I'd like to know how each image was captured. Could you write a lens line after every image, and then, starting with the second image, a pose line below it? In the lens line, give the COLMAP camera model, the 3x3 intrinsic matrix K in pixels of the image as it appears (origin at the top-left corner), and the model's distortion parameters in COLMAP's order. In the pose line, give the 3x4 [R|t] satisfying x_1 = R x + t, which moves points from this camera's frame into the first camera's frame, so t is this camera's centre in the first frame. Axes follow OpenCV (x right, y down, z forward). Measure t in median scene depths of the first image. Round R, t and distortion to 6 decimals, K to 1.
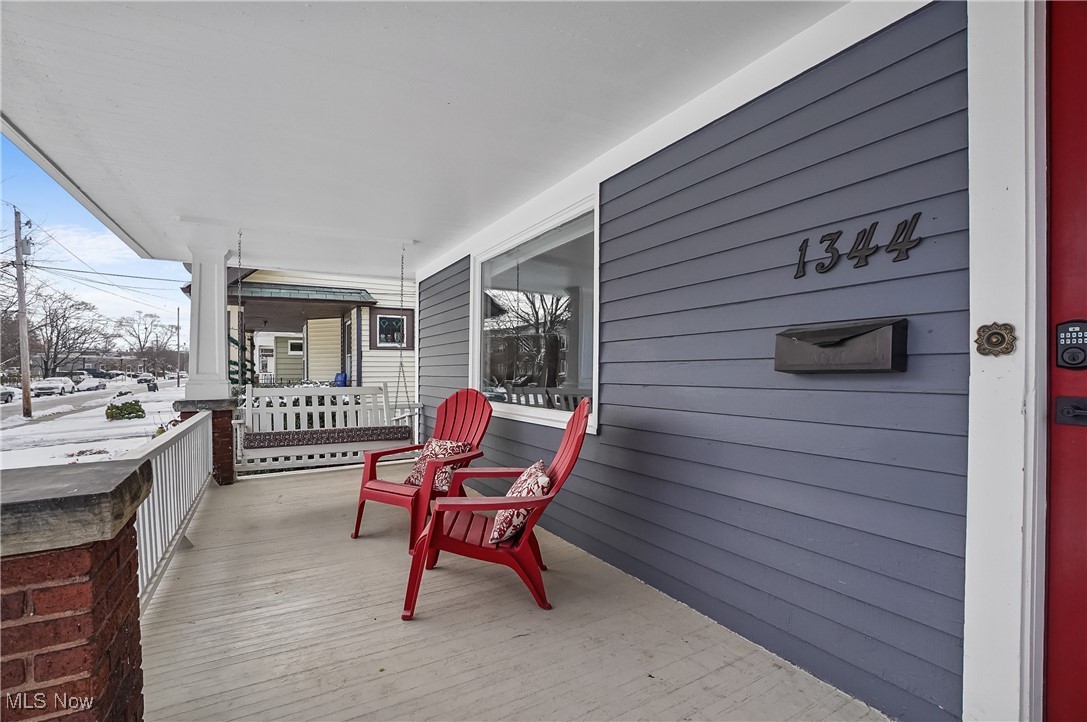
lens RADIAL K [[511.0, 0, 541.2], [0, 511.0, 372.2], [0, 0, 1]] dist [-0.065457, 0.028198]
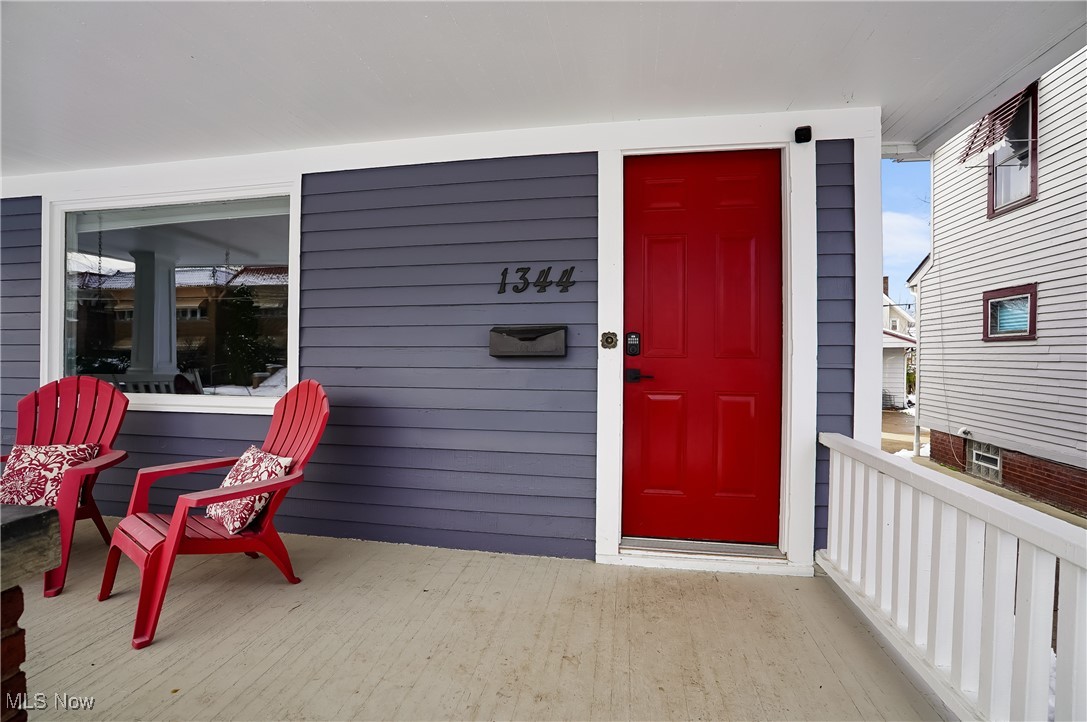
lens RADIAL K [[508.7, 0, 548.8], [0, 508.7, 359.2], [0, 0, 1]] dist [-0.067291, 0.031733]
pose [[0.629924, -0.000048, 0.776657, -0.572328], [-0.004260, 0.999985, 0.003517, 0.001849], [-0.776645, -0.005524, 0.629914, -0.060735]]
